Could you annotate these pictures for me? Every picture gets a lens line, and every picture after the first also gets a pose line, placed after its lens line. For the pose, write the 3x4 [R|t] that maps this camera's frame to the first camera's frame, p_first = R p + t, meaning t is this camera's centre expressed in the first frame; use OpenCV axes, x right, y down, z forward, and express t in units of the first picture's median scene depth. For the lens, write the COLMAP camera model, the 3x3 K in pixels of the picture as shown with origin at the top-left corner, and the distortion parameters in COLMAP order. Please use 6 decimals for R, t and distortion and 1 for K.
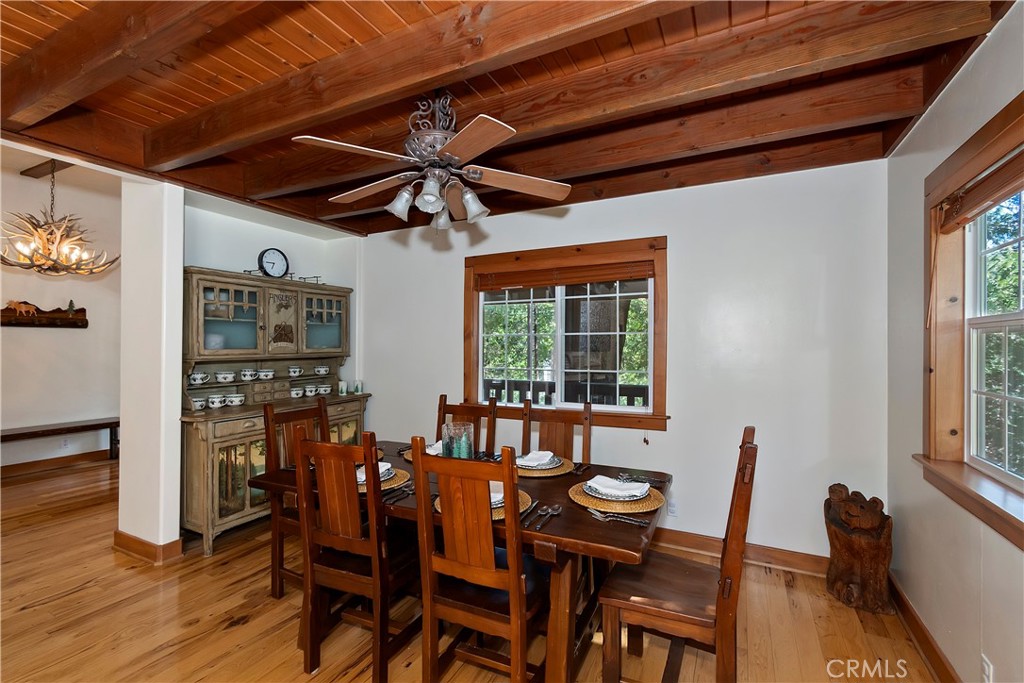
lens RADIAL K [[462.1, 0, 511.0], [0, 462.1, 331.1], [0, 0, 1]] dist [0.021723, -0.000011]
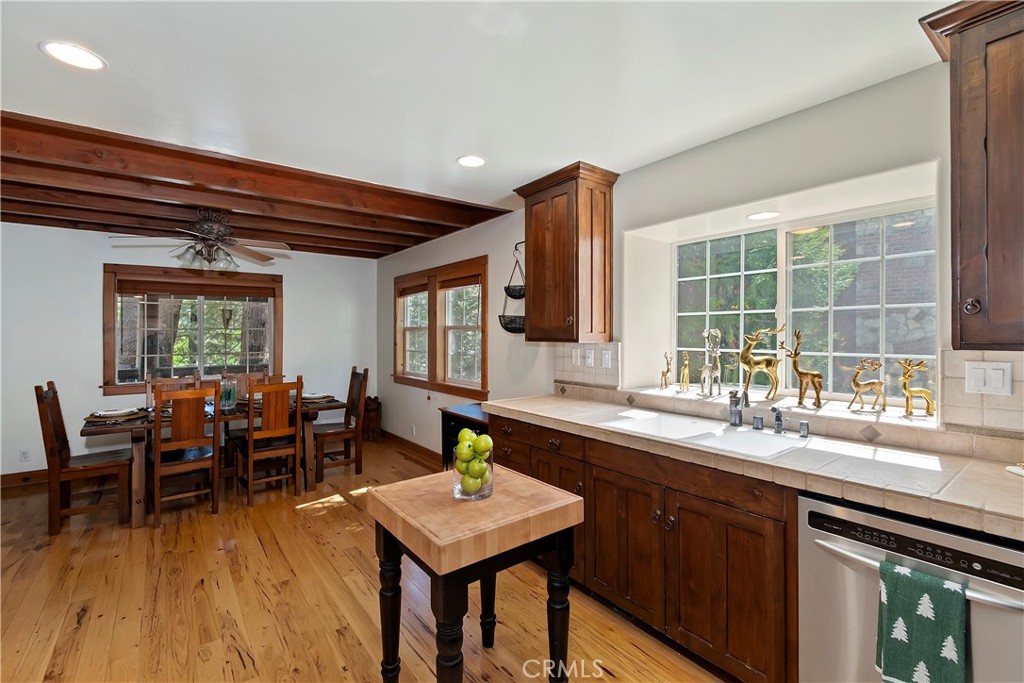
lens RADIAL K [[462.1, 0, 511.0], [0, 462.1, 331.1], [0, 0, 1]] dist [0.021723, -0.000011]
pose [[0.450391, 0.002737, 0.892827, -0.819532], [-0.014381, 0.999888, 0.004189, -0.010998], [-0.892716, -0.014726, 0.450380, -0.558225]]
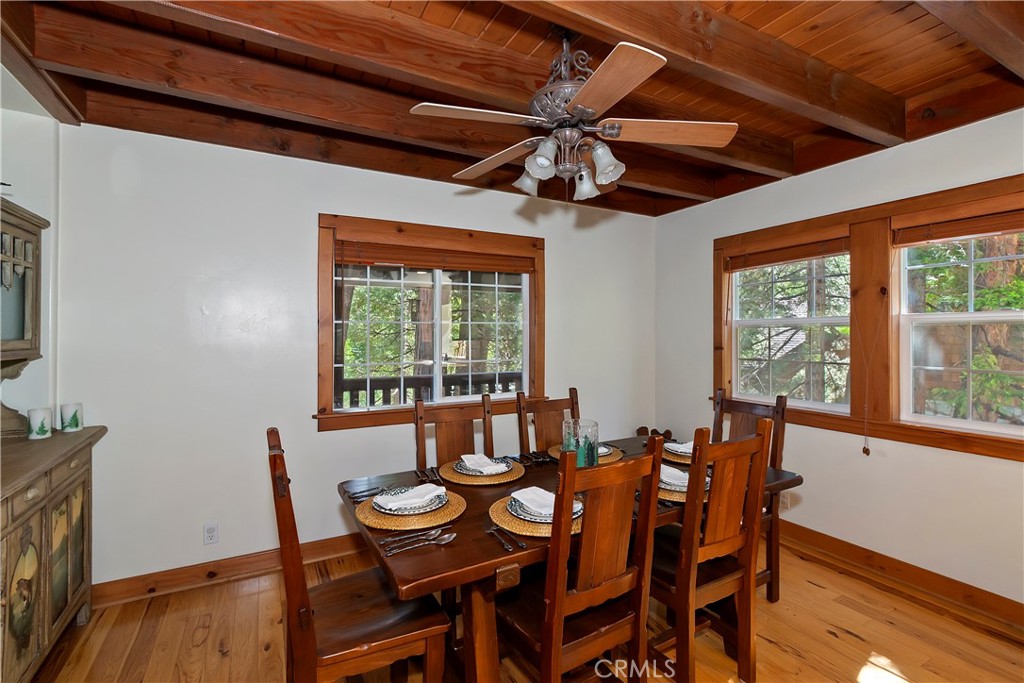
lens RADIAL K [[462.1, 0, 511.0], [0, 462.1, 331.1], [0, 0, 1]] dist [0.021723, -0.000011]
pose [[0.571193, 0.009856, 0.820757, -0.611214], [-0.020027, 0.999798, 0.001931, 0.020430], [-0.820572, -0.017540, 0.571275, 0.396369]]
